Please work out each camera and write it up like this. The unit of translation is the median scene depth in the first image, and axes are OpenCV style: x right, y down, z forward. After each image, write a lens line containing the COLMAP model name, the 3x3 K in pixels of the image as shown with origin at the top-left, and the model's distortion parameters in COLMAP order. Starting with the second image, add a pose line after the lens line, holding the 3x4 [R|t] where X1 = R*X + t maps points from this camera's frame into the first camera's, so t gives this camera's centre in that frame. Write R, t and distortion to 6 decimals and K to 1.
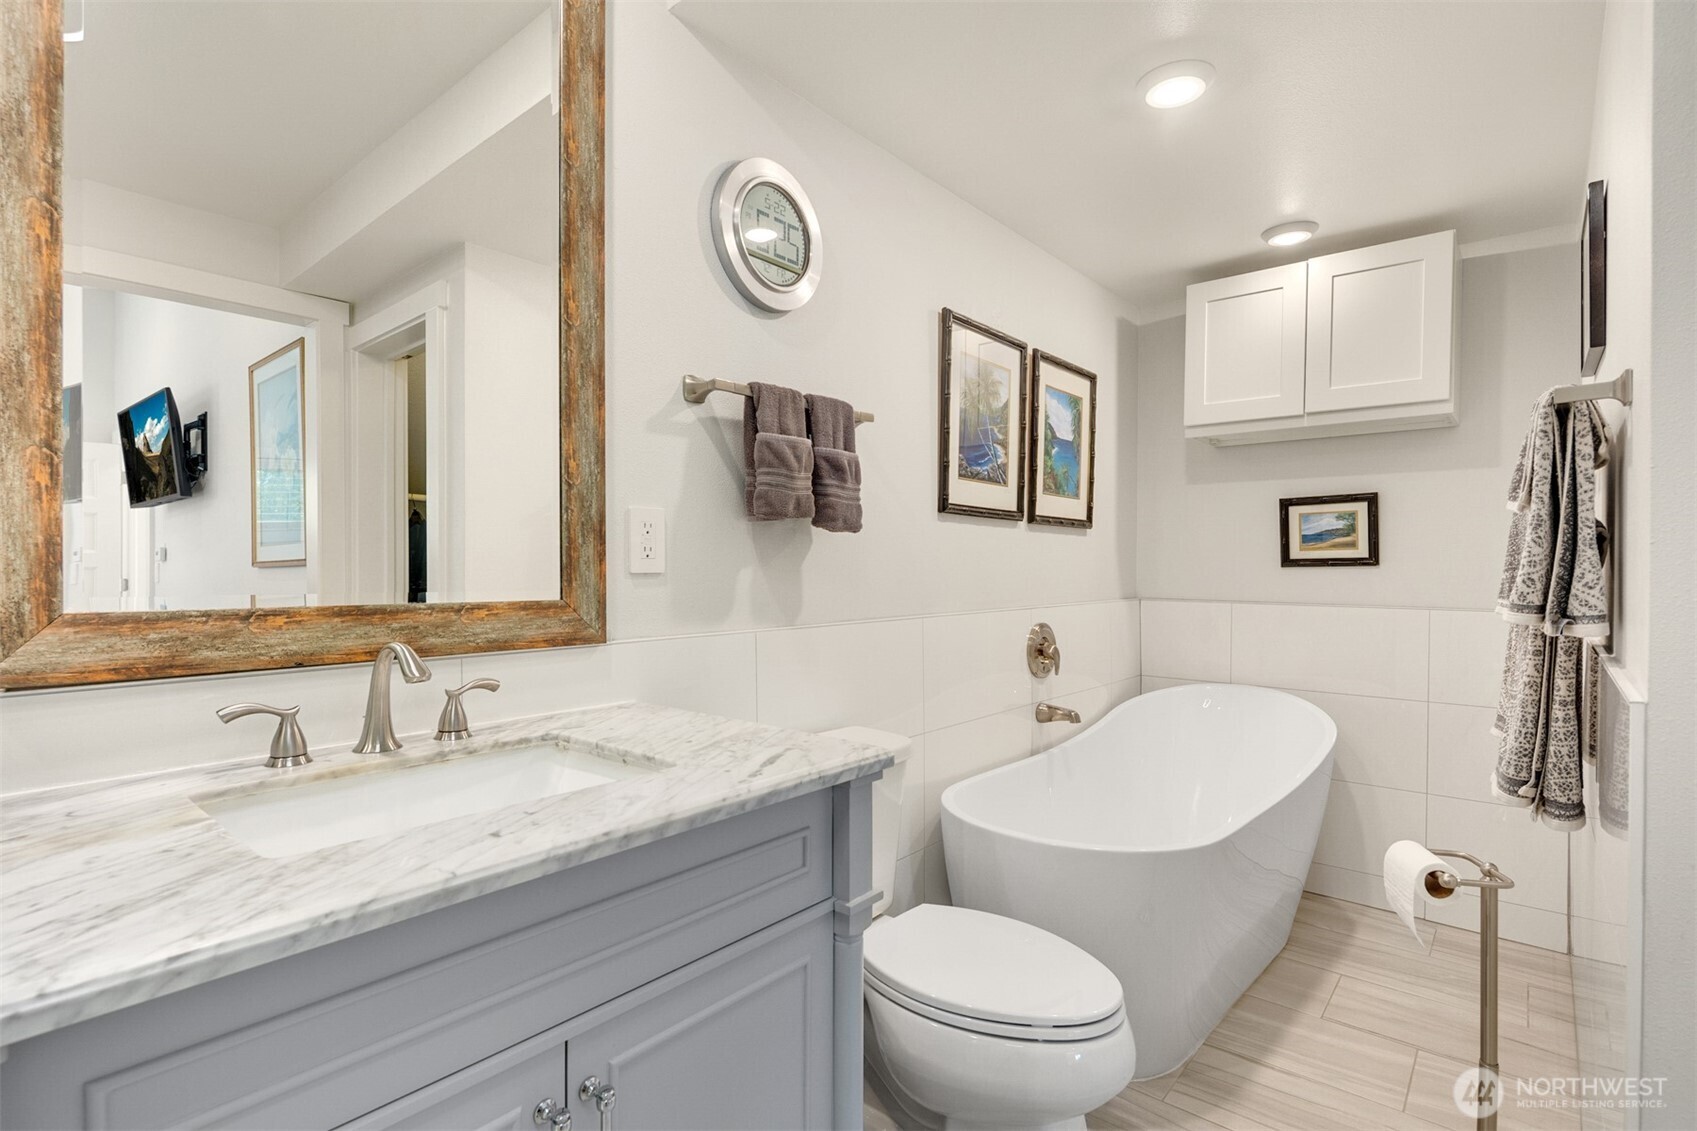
lens RADIAL K [[823.1, 0, 843.1], [0, 823.1, 570.7], [0, 0, 1]] dist [0.006377, -0.004714]
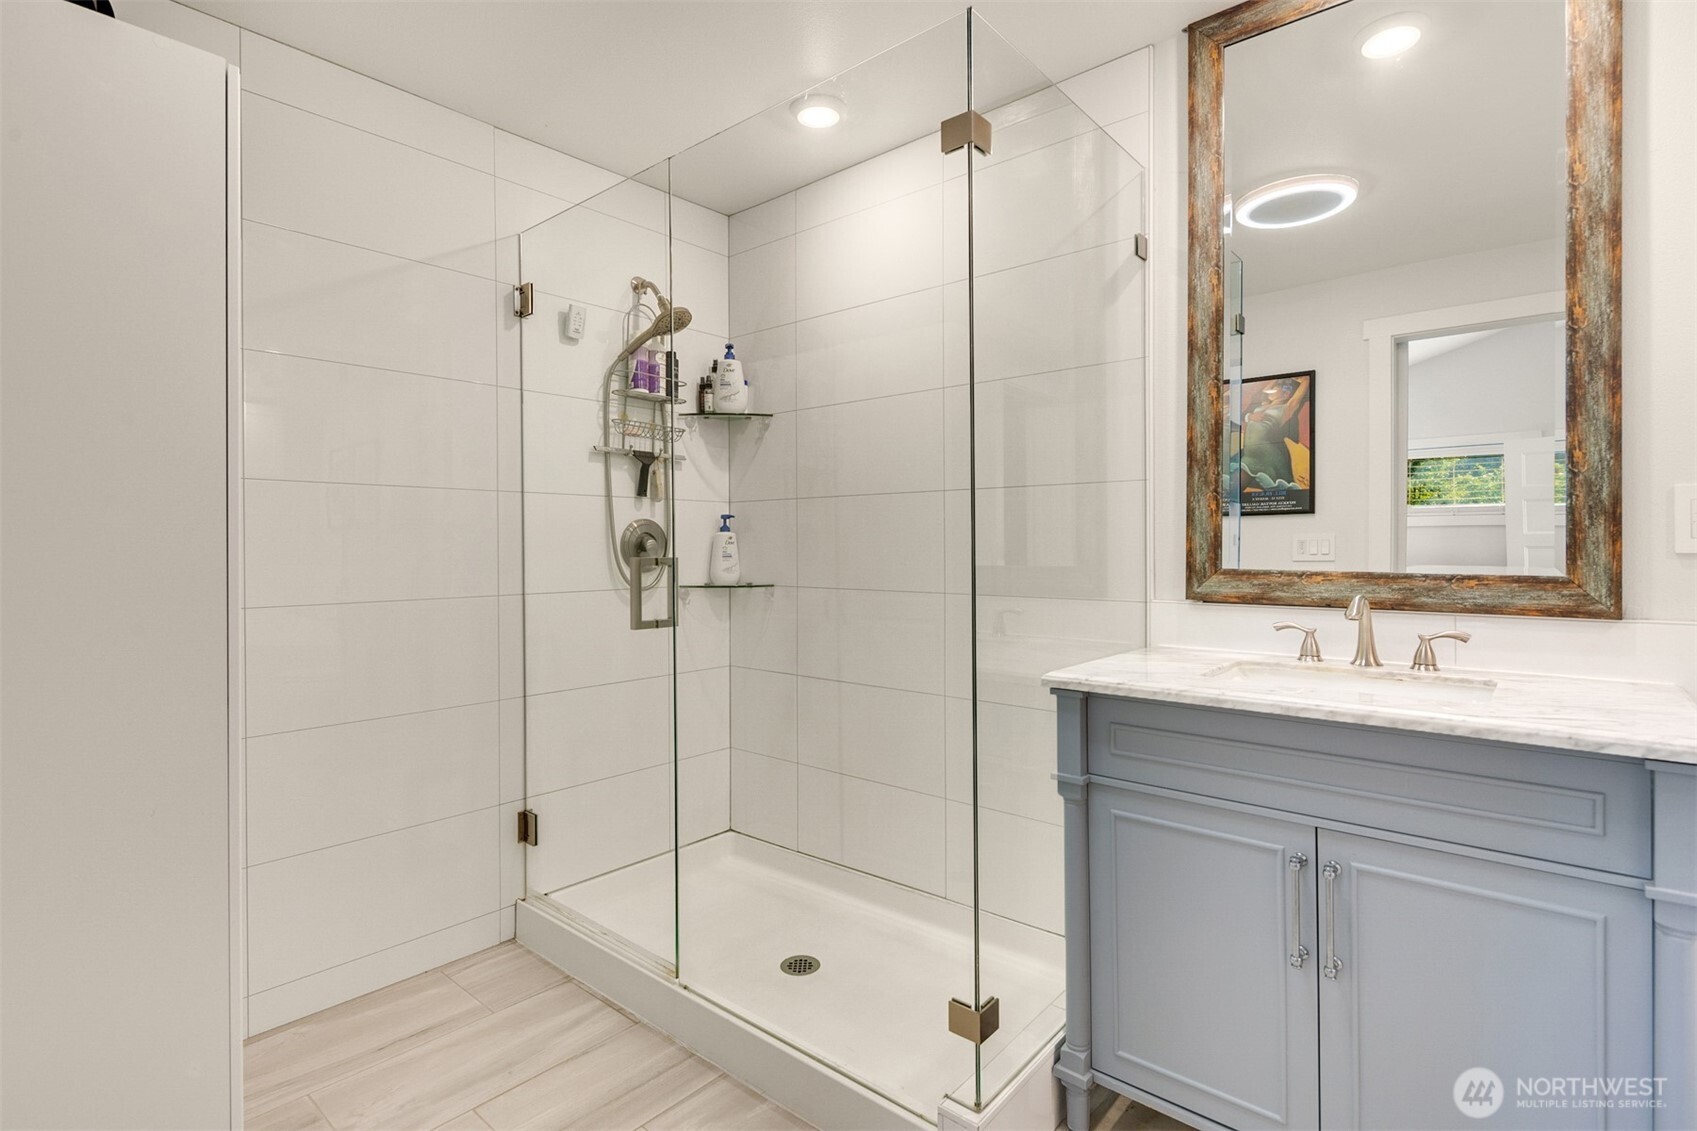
lens RADIAL K [[823.1, 0, 847.7], [0, 823.1, 548.3], [0, 0, 1]] dist [0.006377, -0.004714]
pose [[-0.005384, 0.001381, -0.999985, 0.992368], [-0.004695, 0.999988, 0.001407, 0.000327], [0.999974, 0.004703, -0.005378, 0.033668]]
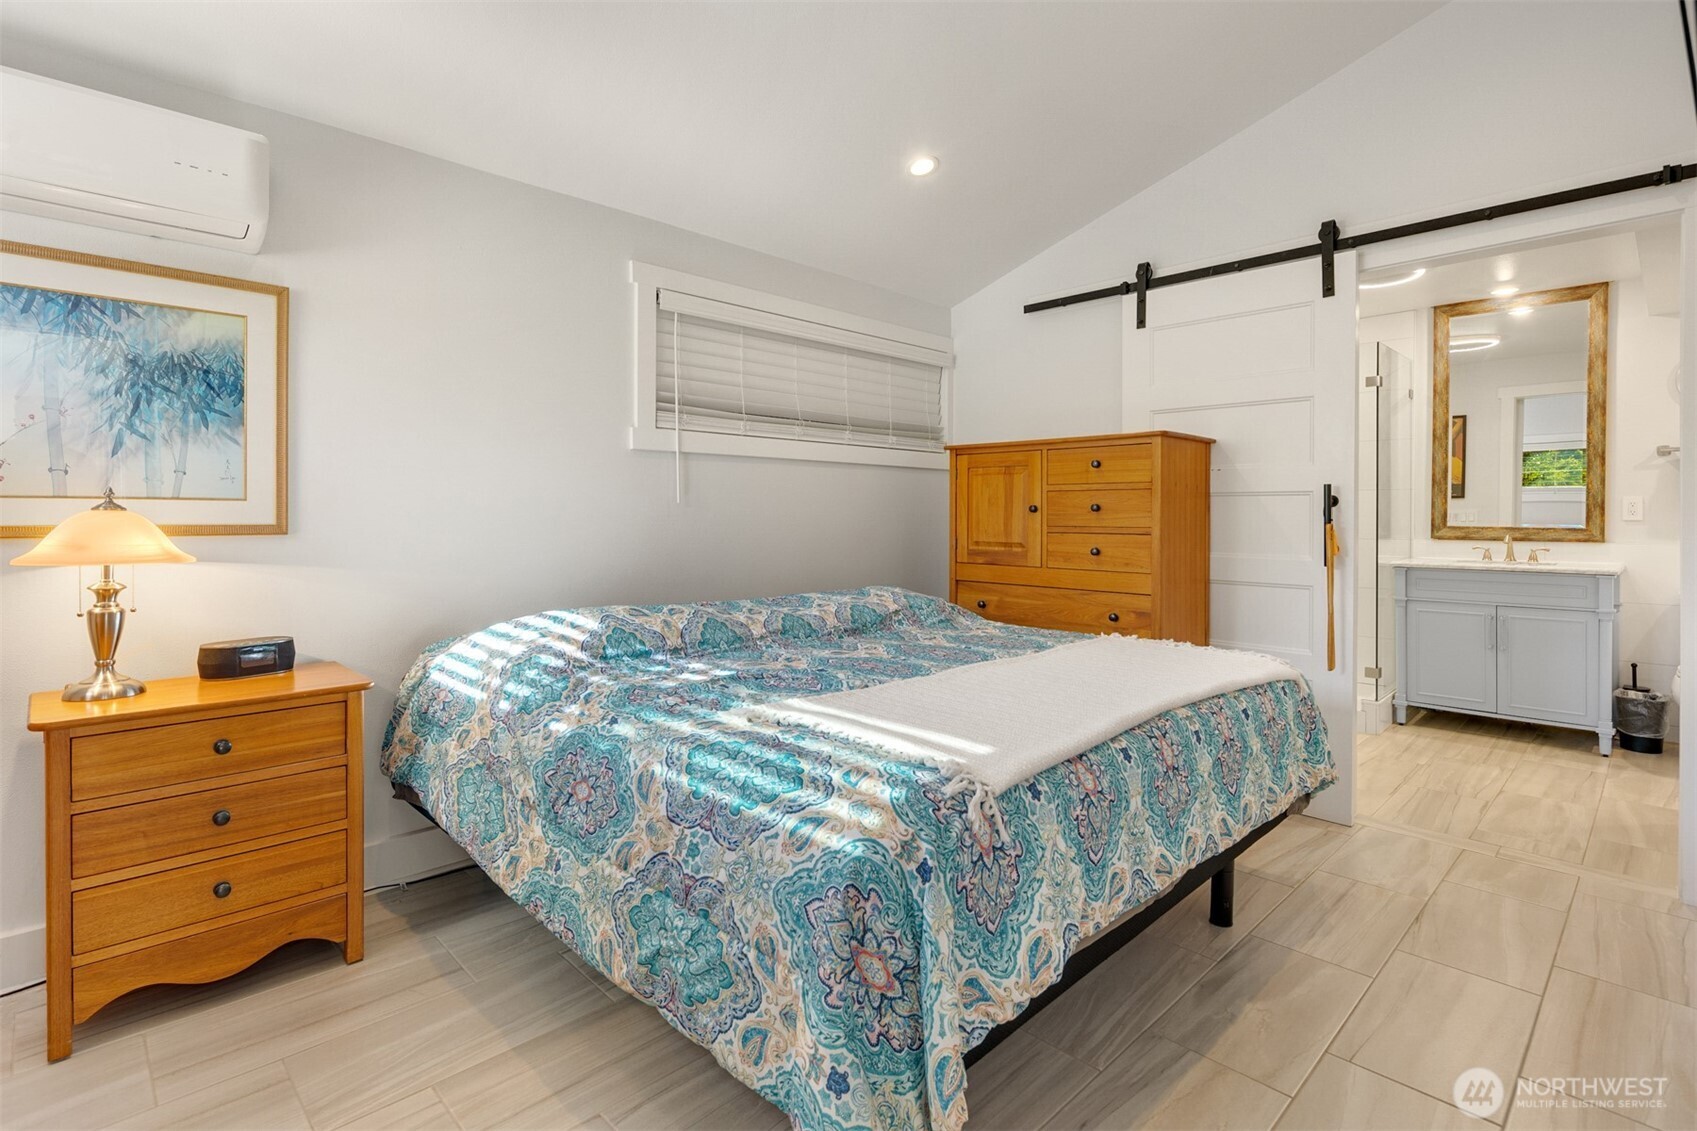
lens RADIAL K [[823.1, 0, 850.0], [0, 823.1, 517.8], [0, 0, 1]] dist [0.006377, -0.004714]
pose [[-0.087655, 0.003956, -0.996143, 3.923262], [-0.011202, 0.999925, 0.004956, 0.014057], [0.996088, 0.011593, -0.087604, -1.987553]]
